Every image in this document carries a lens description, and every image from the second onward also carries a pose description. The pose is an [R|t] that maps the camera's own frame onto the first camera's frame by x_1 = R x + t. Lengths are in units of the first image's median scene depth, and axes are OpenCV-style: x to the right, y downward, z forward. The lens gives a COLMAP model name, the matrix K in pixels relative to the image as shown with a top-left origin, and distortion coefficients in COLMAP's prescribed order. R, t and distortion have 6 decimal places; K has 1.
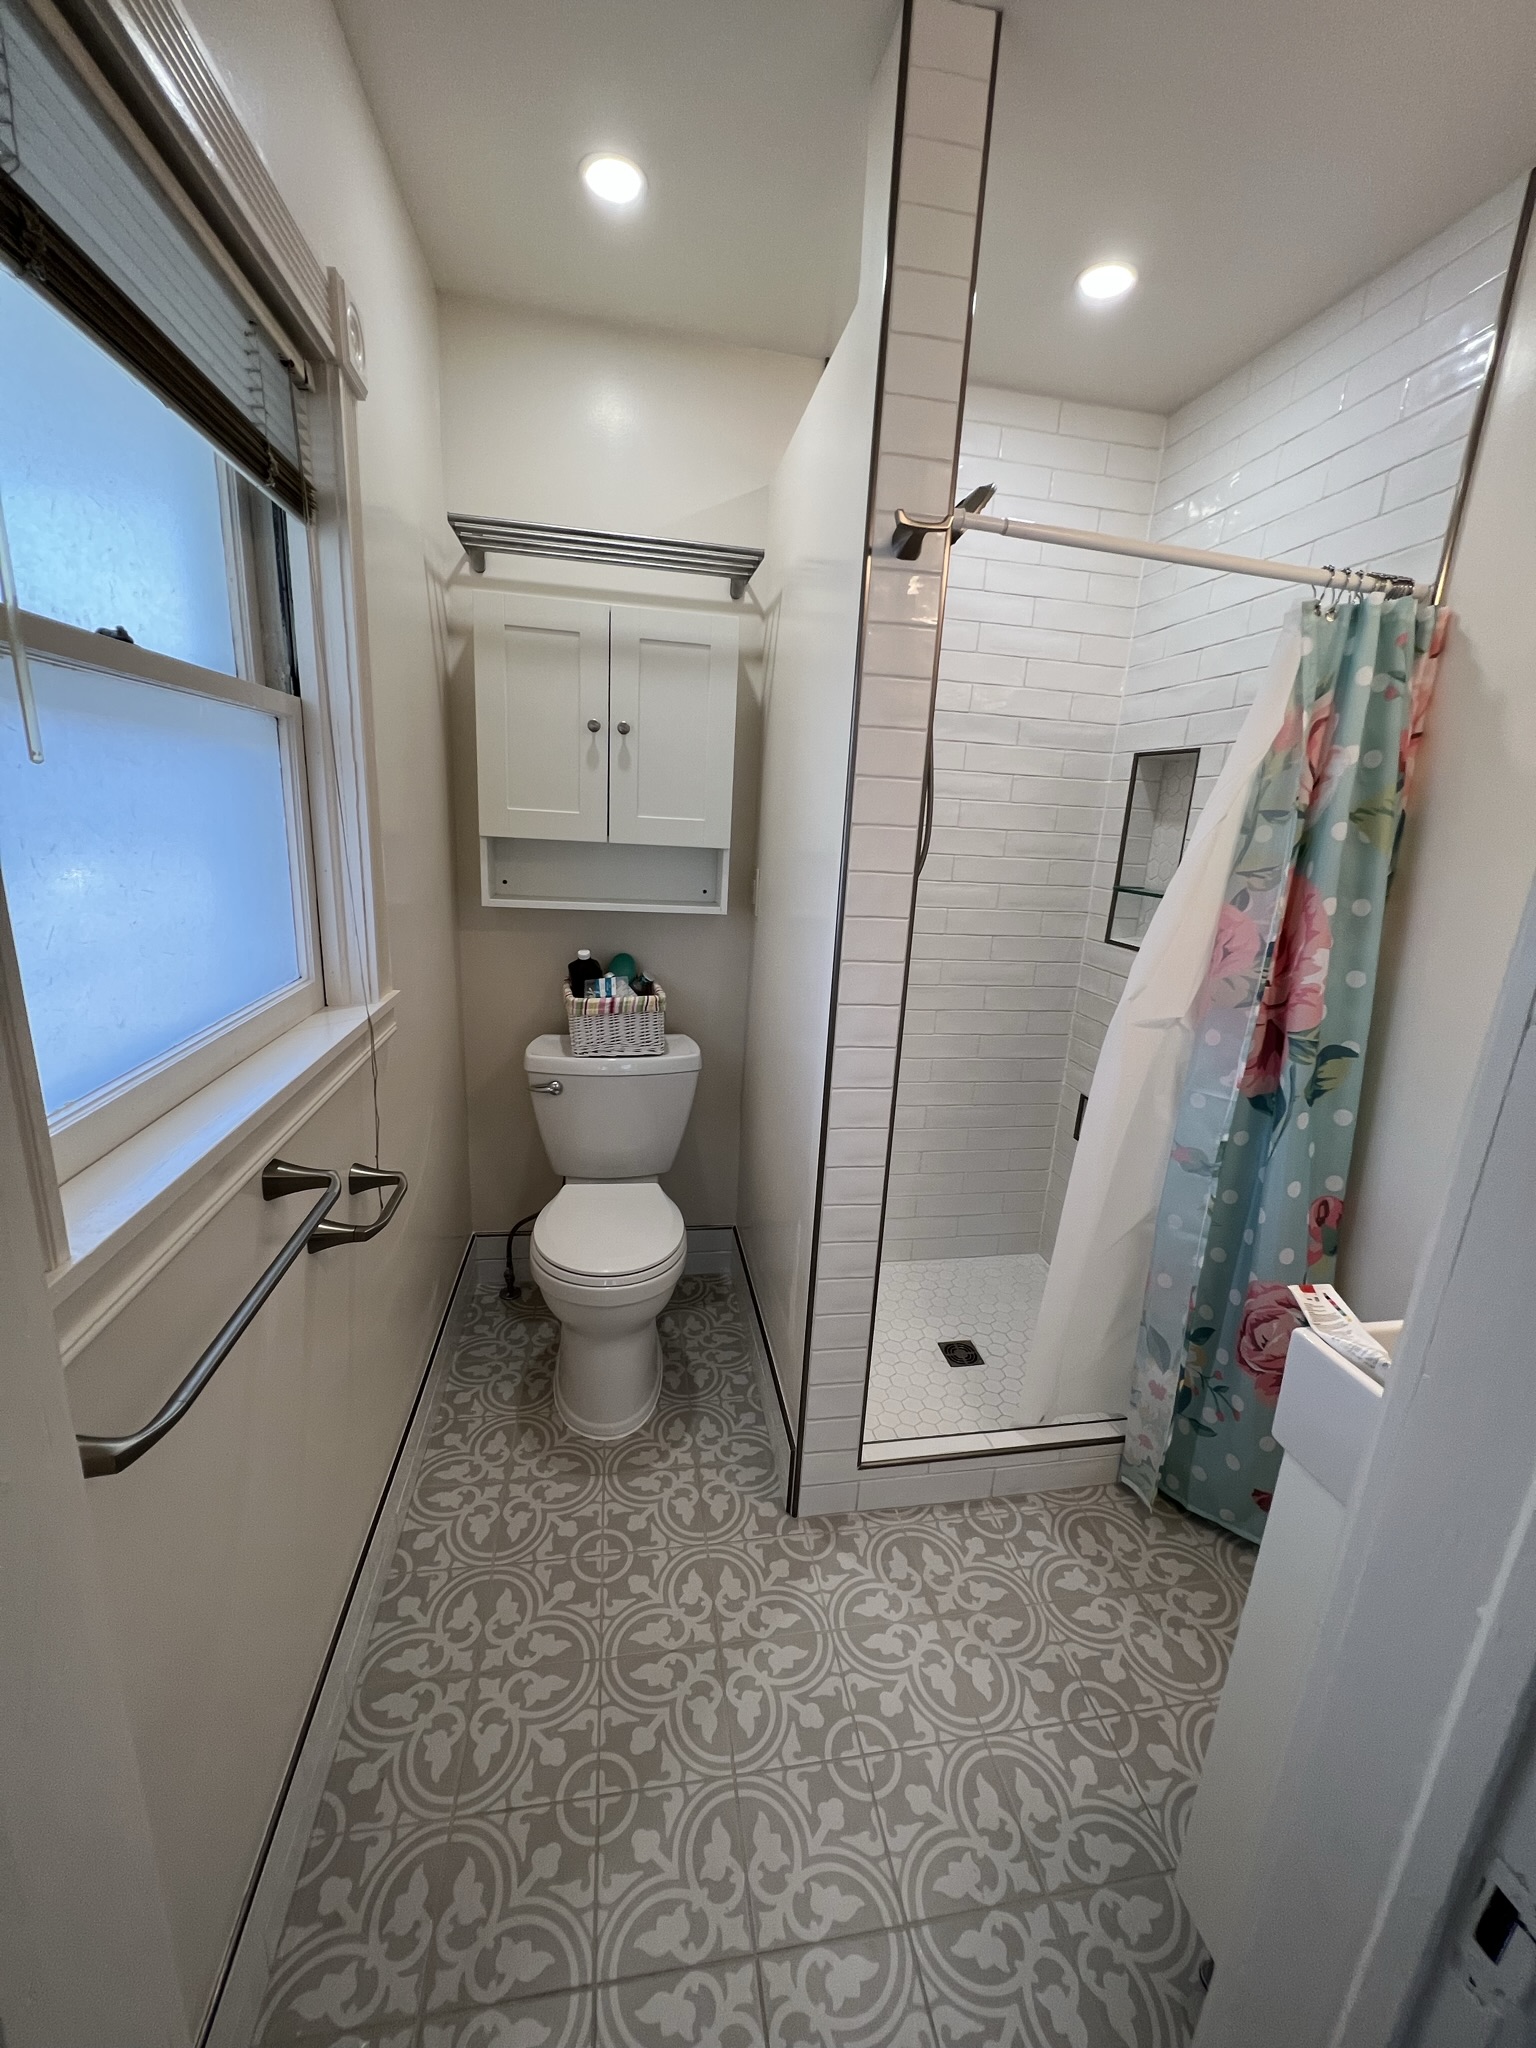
lens RADIAL K [[823.0, 0, 764.2], [0, 823.0, 1027.2], [0, 0, 1]] dist [-0.000087, 0.000394]
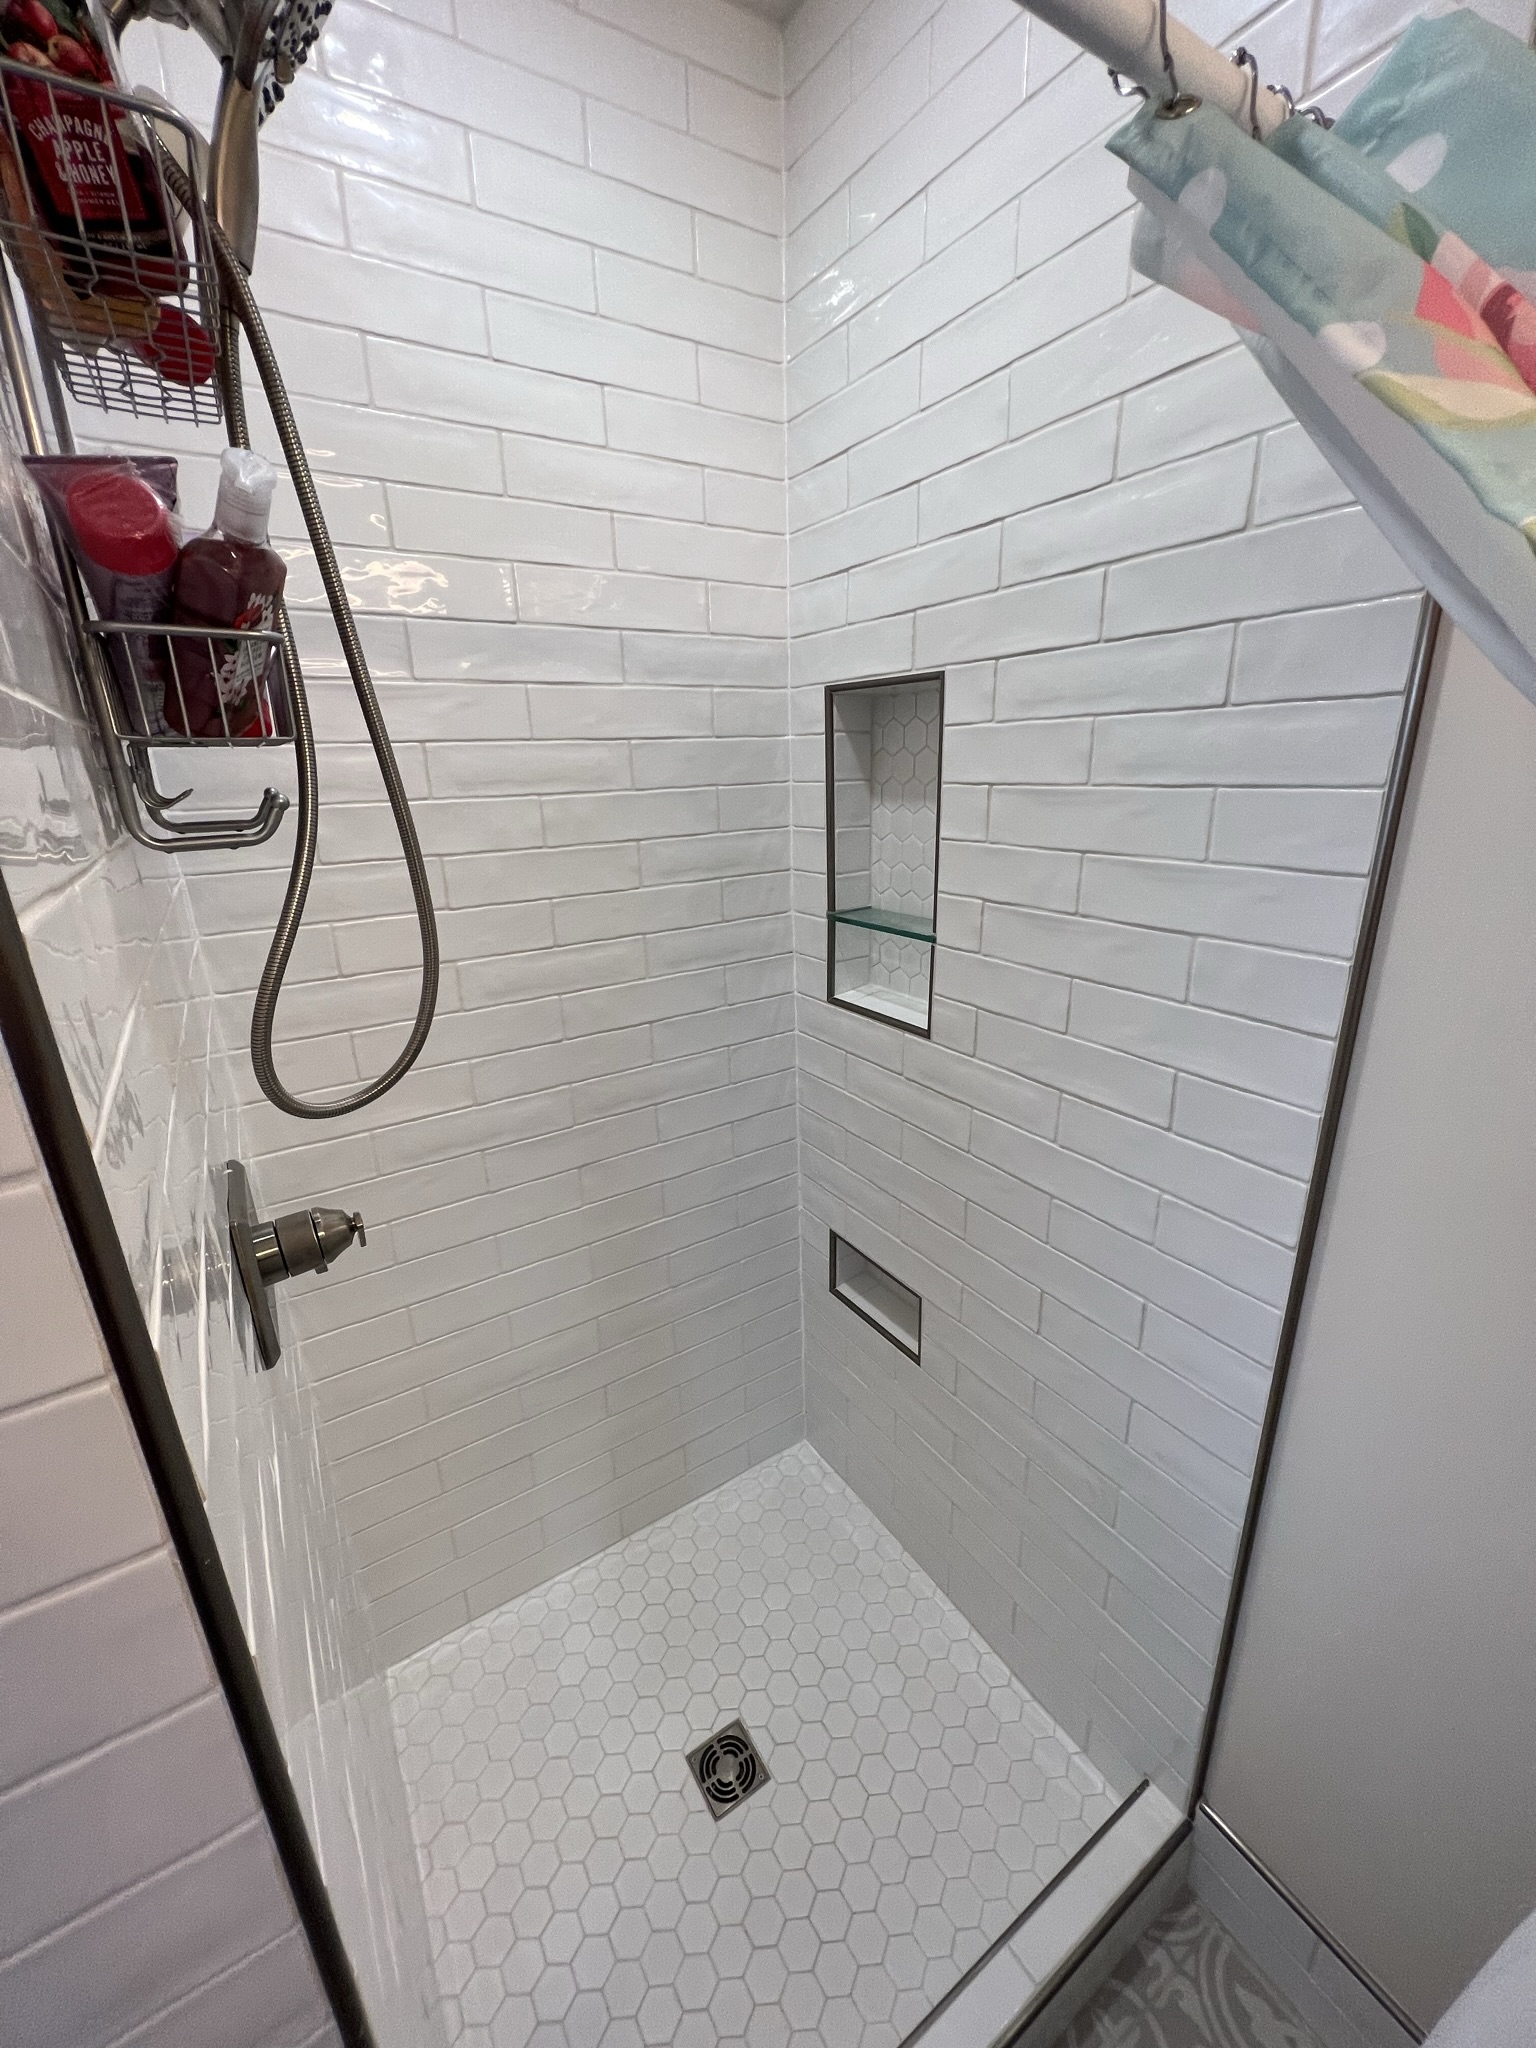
lens RADIAL K [[823.0, 0, 766.1], [0, 823.0, 1030.5], [0, 0, 1]] dist [-0.000087, 0.000394]
pose [[0.921515, -0.195525, 0.335530, 0.218450], [0.171925, 0.980126, 0.098971, -0.205762], [-0.348213, -0.033518, 0.936816, 0.596660]]
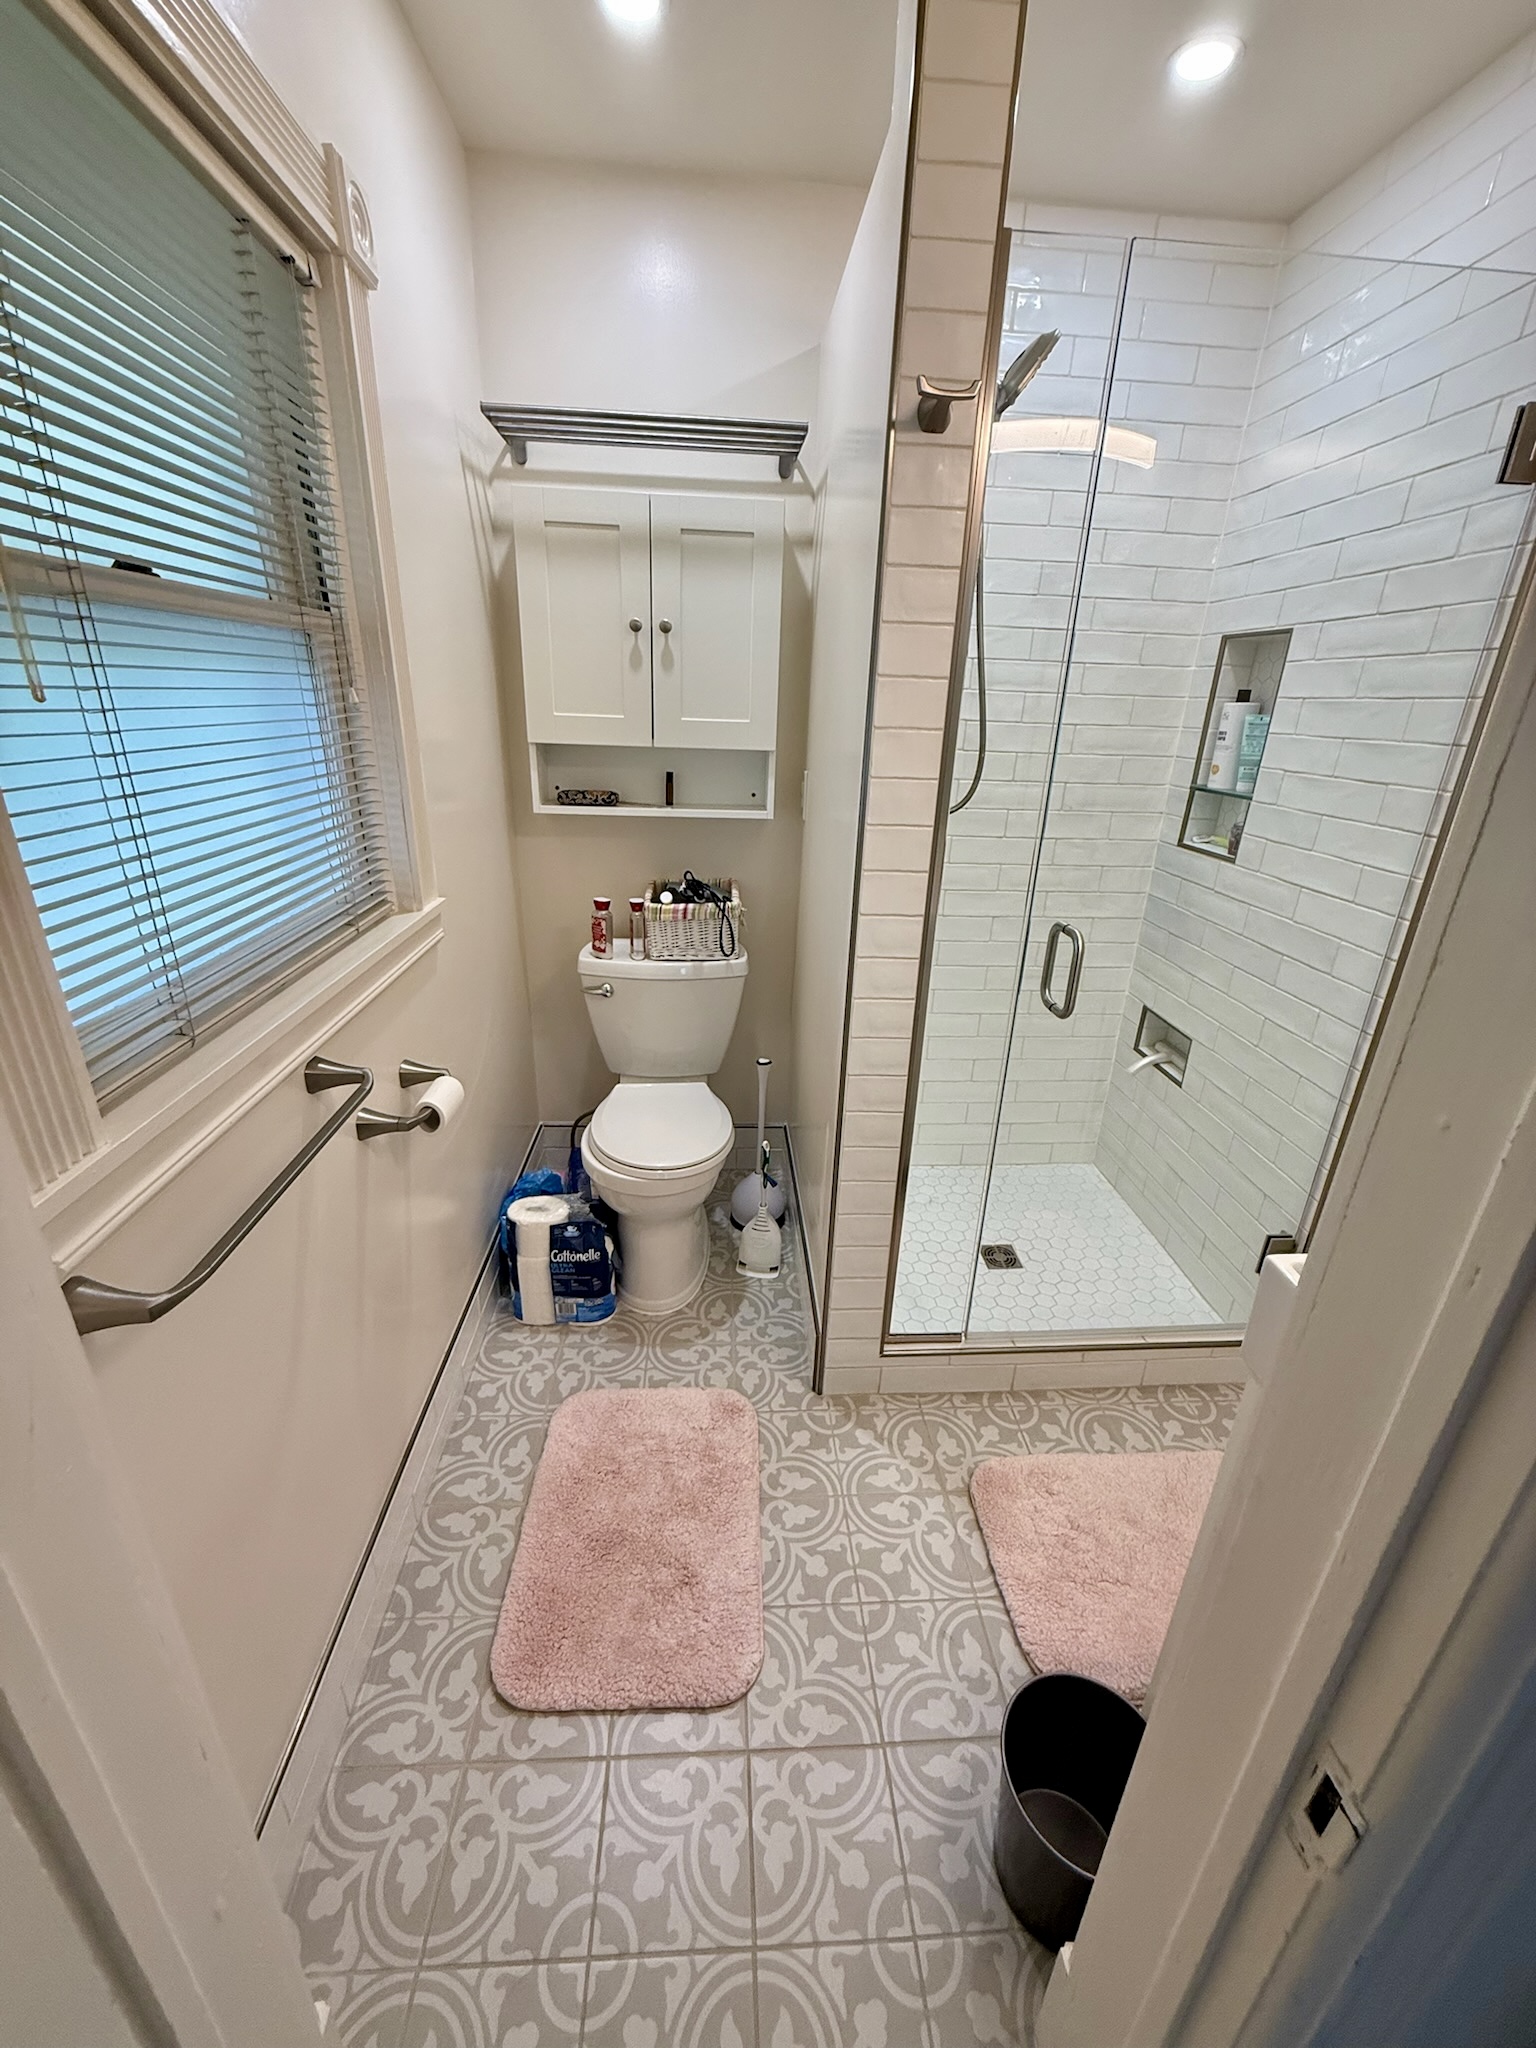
lens RADIAL K [[818.9, 0, 765.0], [0, 818.9, 1021.6], [0, 0, 1]] dist [0.001164, 0.000342]
pose [[0.993417, 0.021648, -0.112490, 0.073708], [-0.008454, 0.993158, 0.116470, -0.011197], [0.114242, -0.114752, 0.986803, -0.005508]]
